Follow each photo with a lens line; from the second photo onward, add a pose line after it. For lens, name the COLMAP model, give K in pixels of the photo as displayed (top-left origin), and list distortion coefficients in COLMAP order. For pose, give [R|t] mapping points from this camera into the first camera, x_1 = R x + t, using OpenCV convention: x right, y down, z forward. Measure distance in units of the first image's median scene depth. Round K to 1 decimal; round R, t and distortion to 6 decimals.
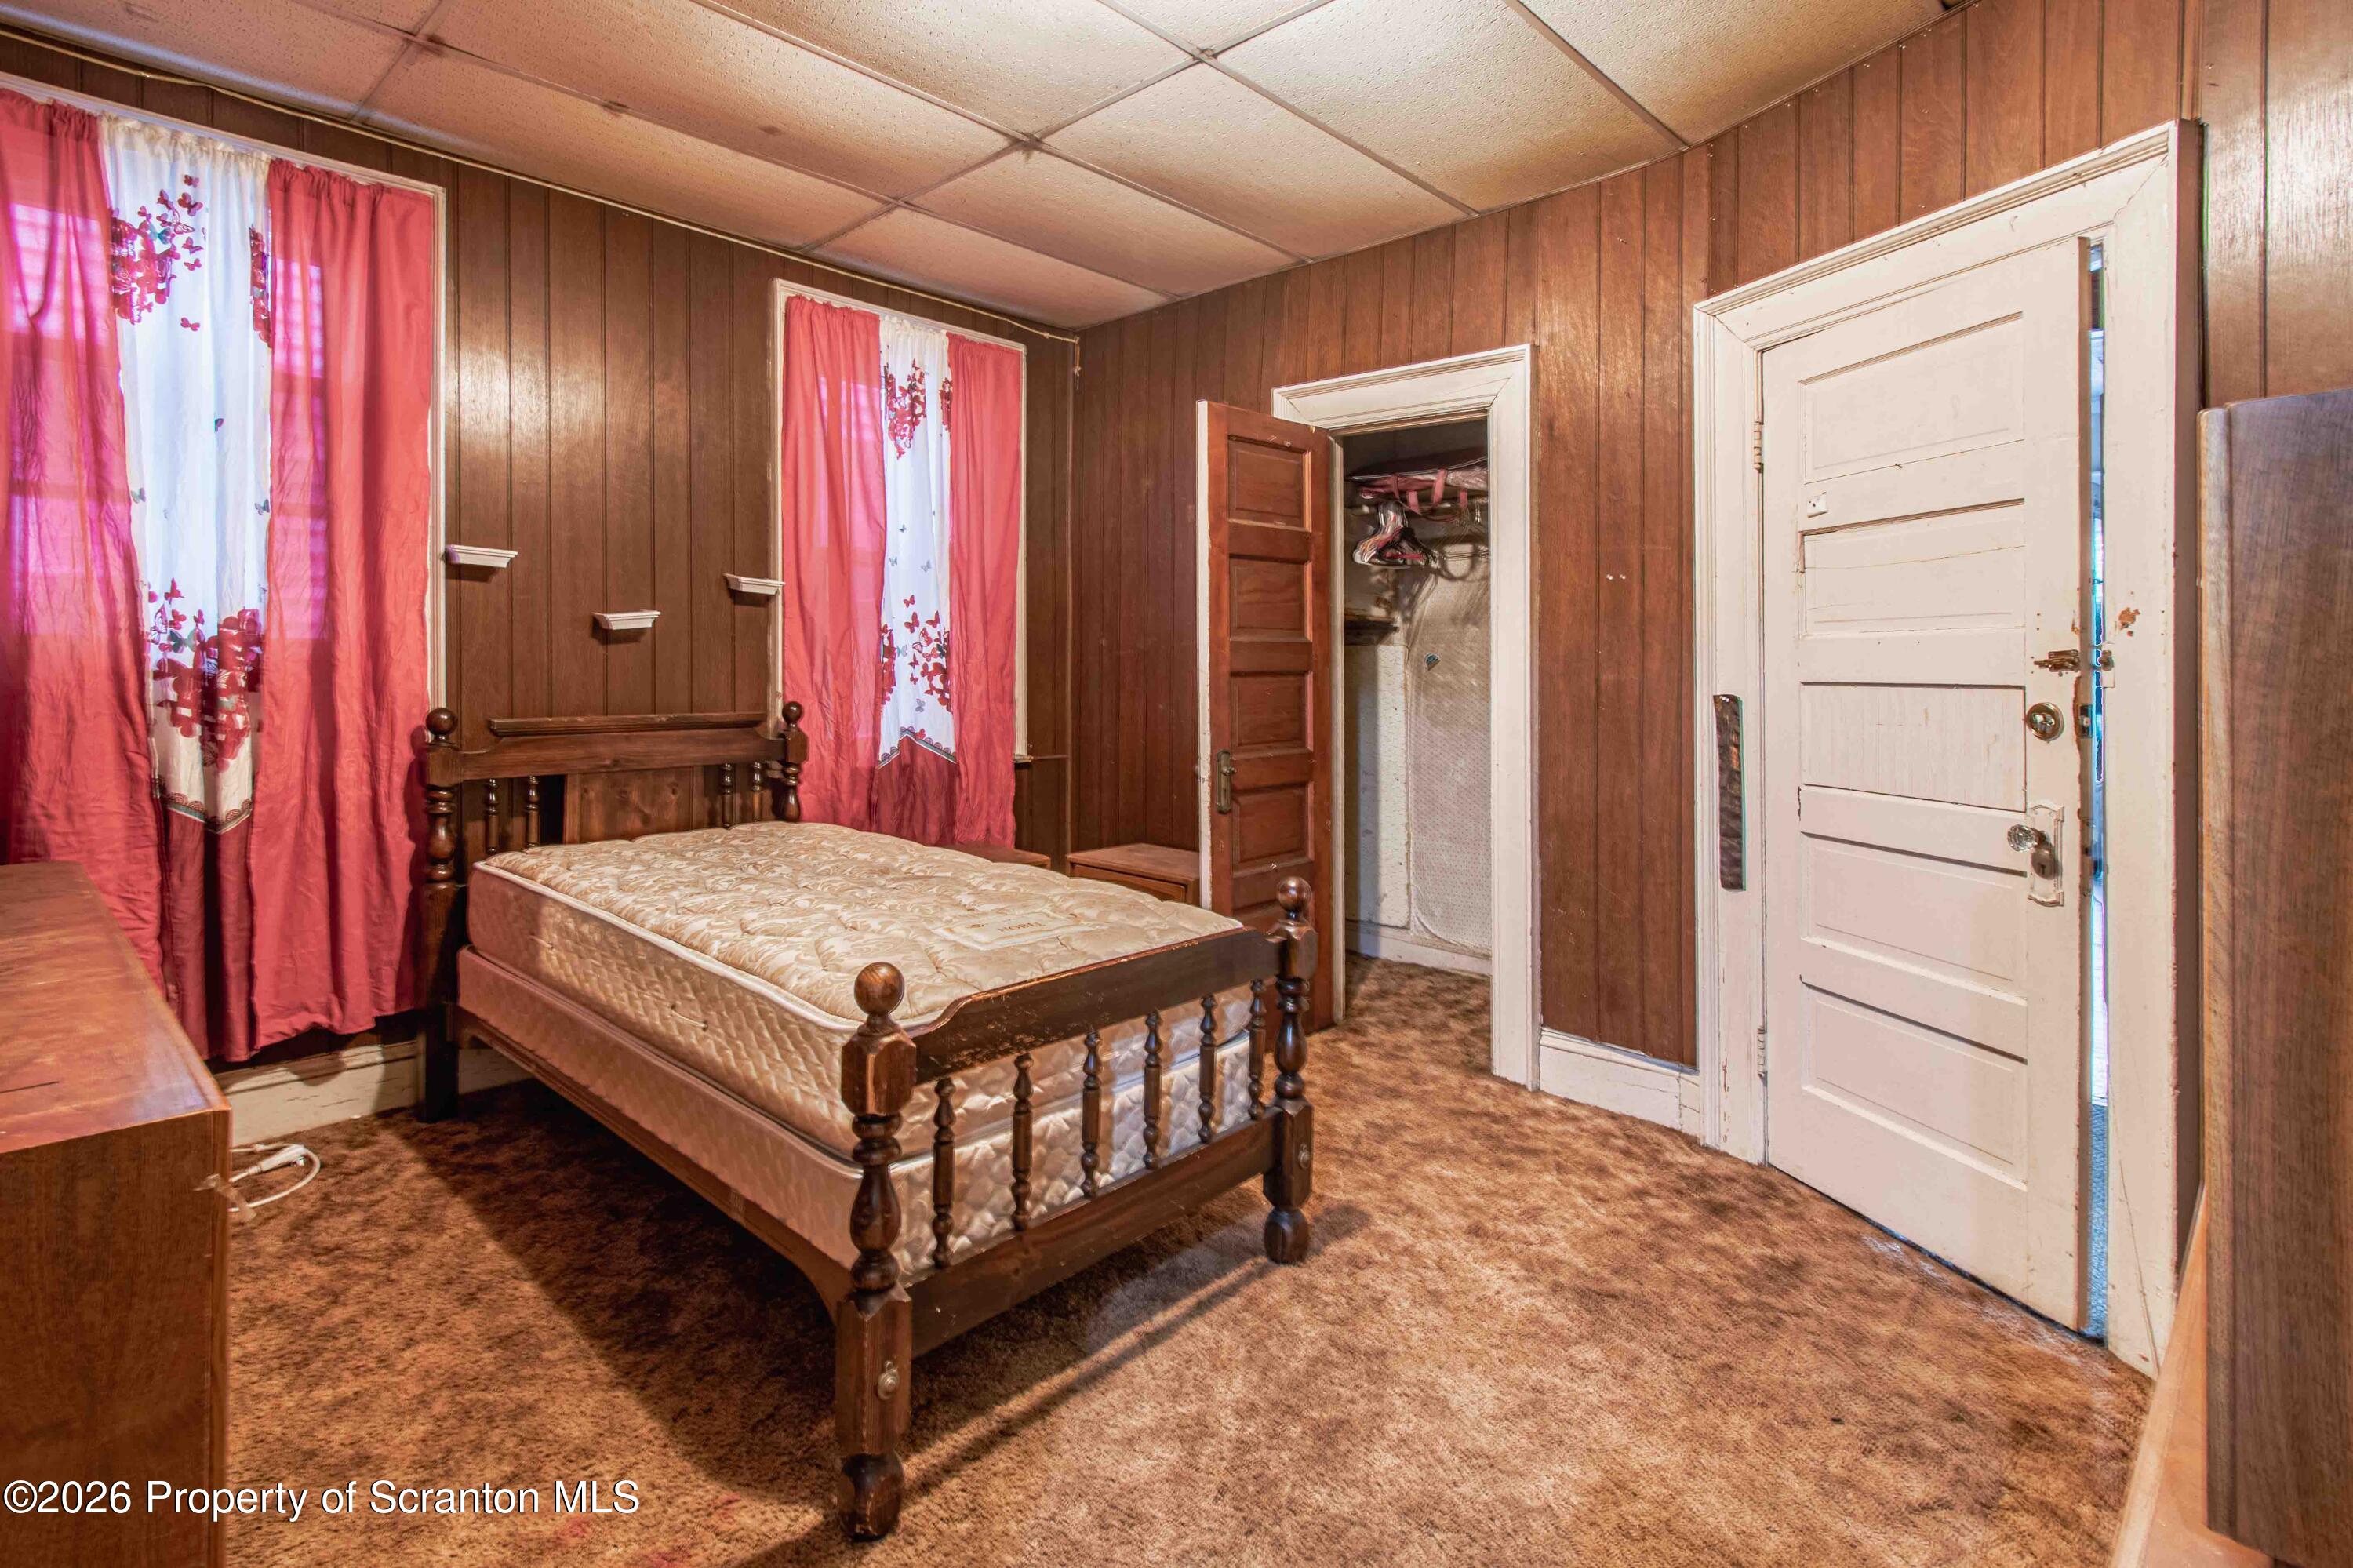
lens RADIAL K [[1101.9, 0, 1181.9], [0, 1101.9, 690.8], [0, 0, 1]] dist [0.001893, -0.001109]
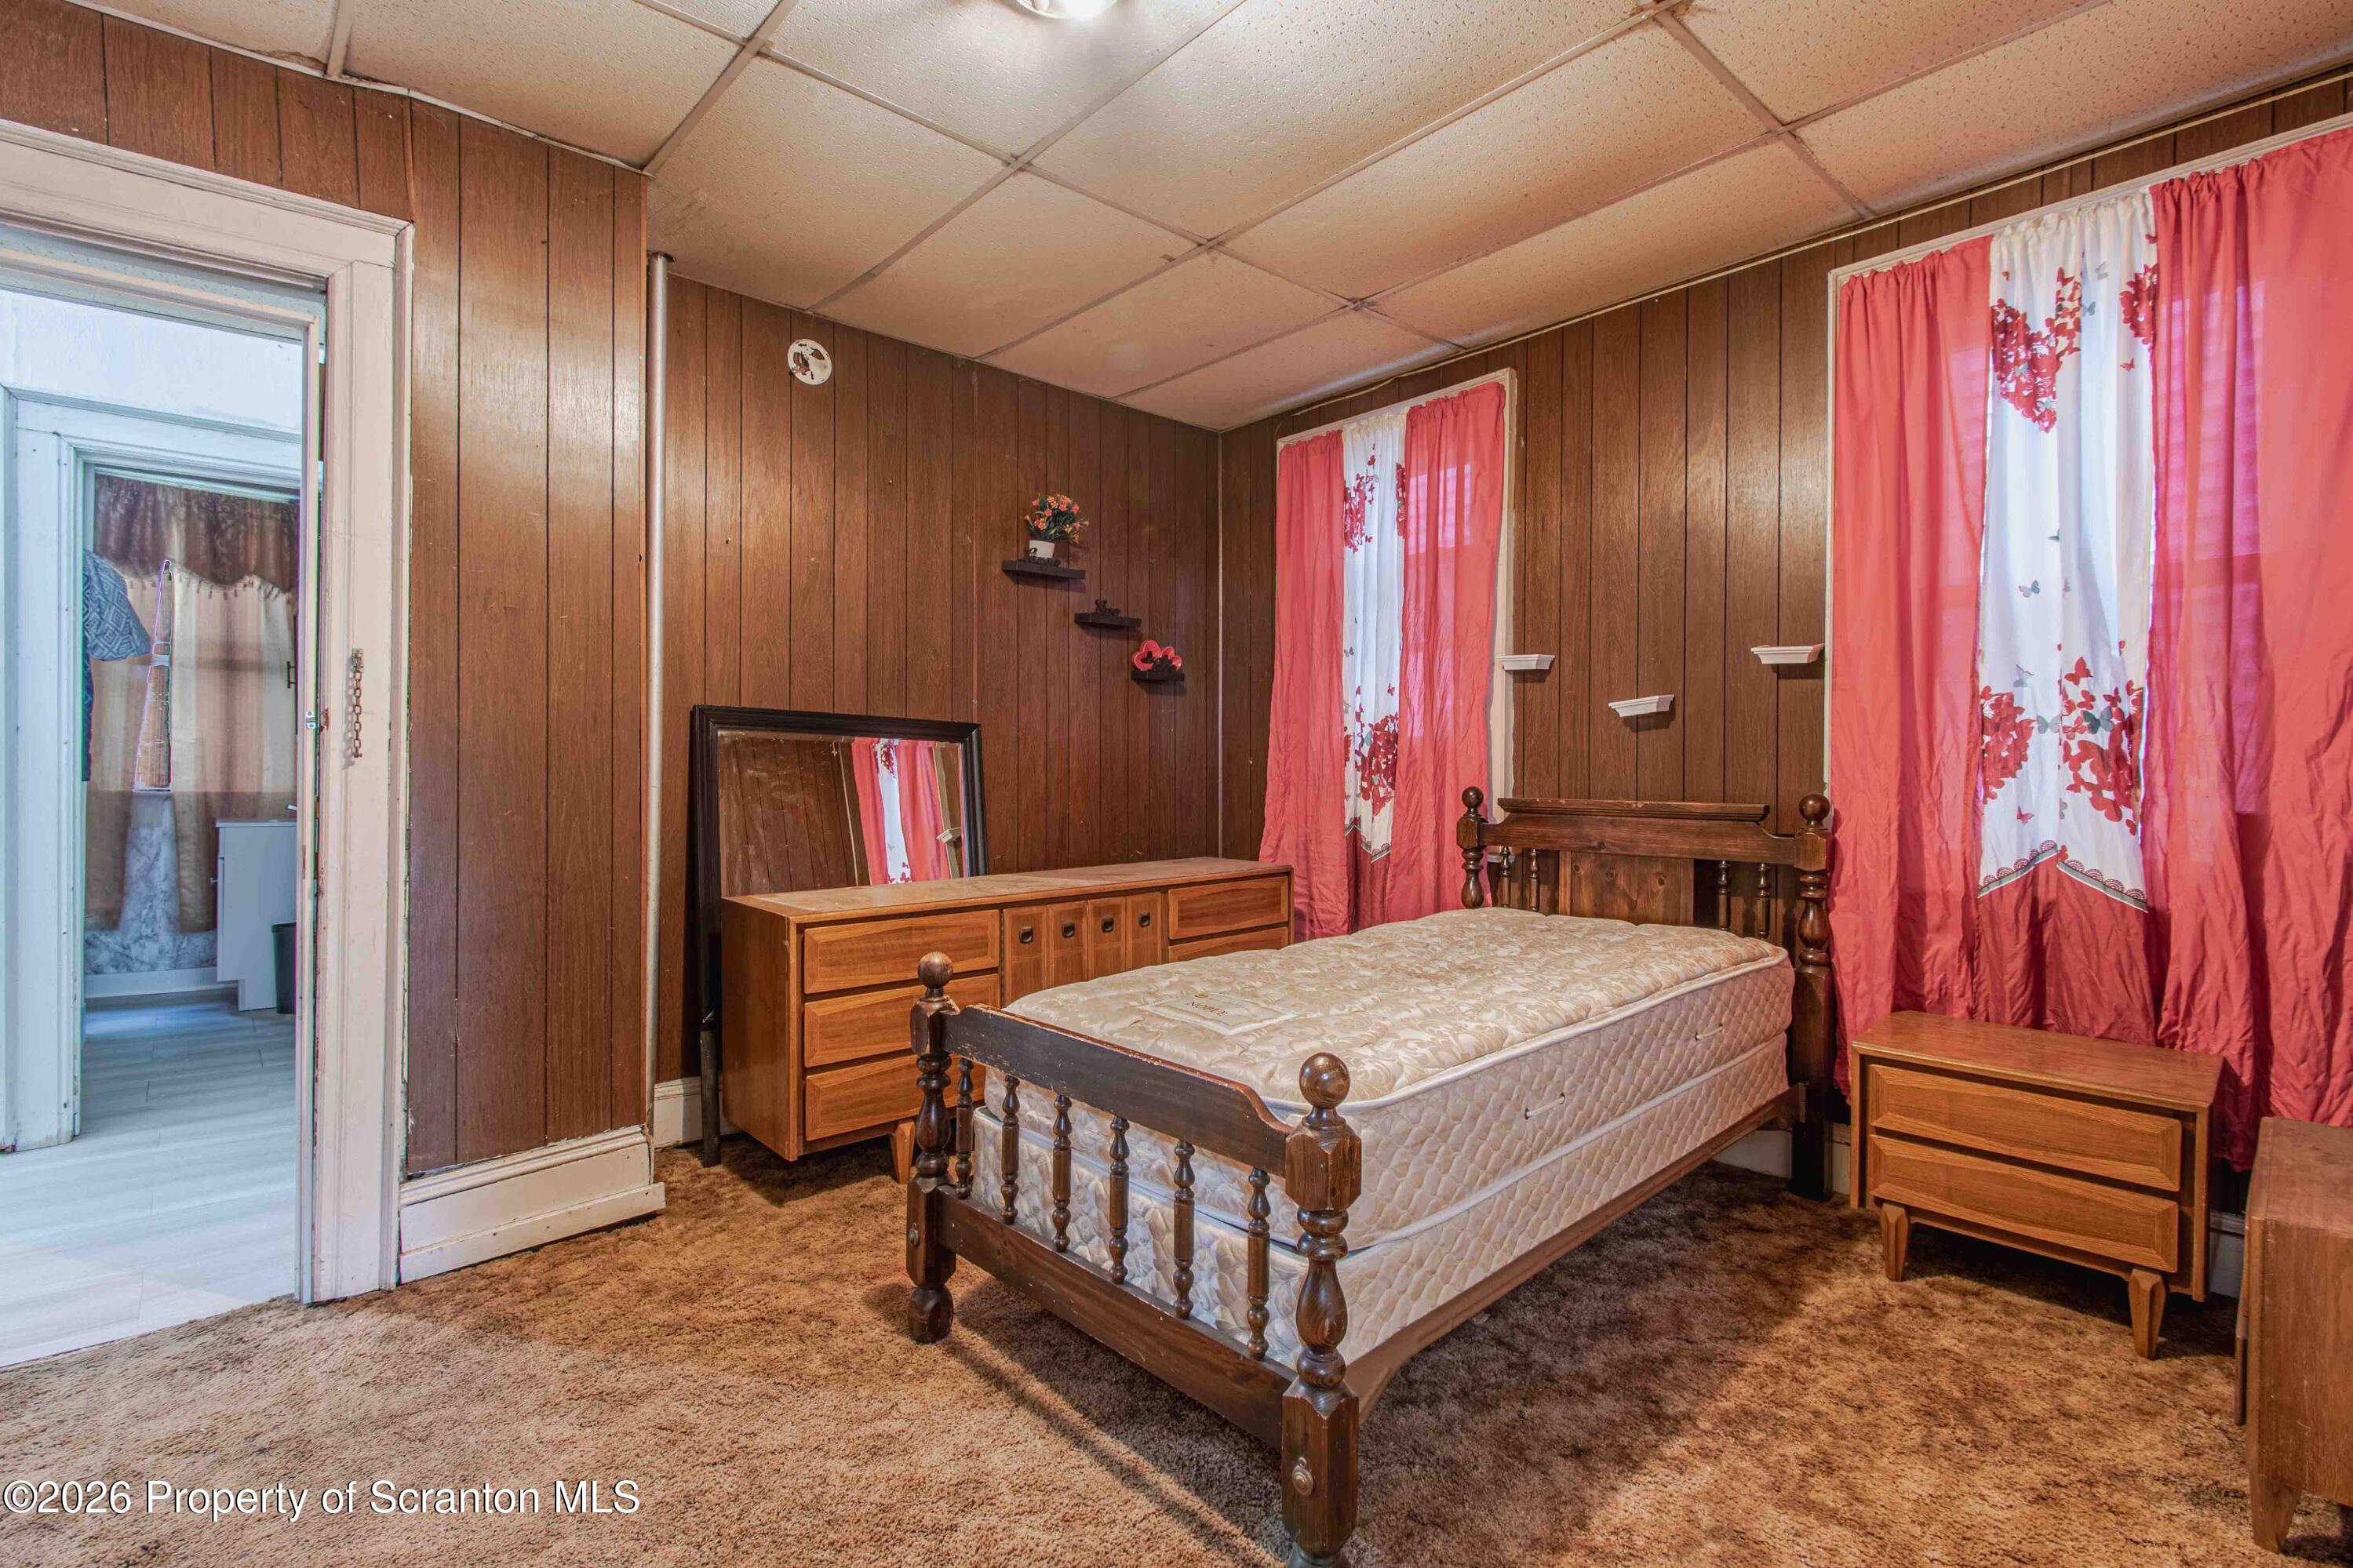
lens RADIAL K [[1101.7, 0, 1177.3], [0, 1101.7, 763.7], [0, 0, 1]] dist [0.001893, -0.001109]
pose [[-0.080396, 0.006238, -0.996744, 0.564067], [-0.008866, 0.999936, 0.006974, -0.016026], [0.996724, 0.009398, -0.080335, 0.693534]]
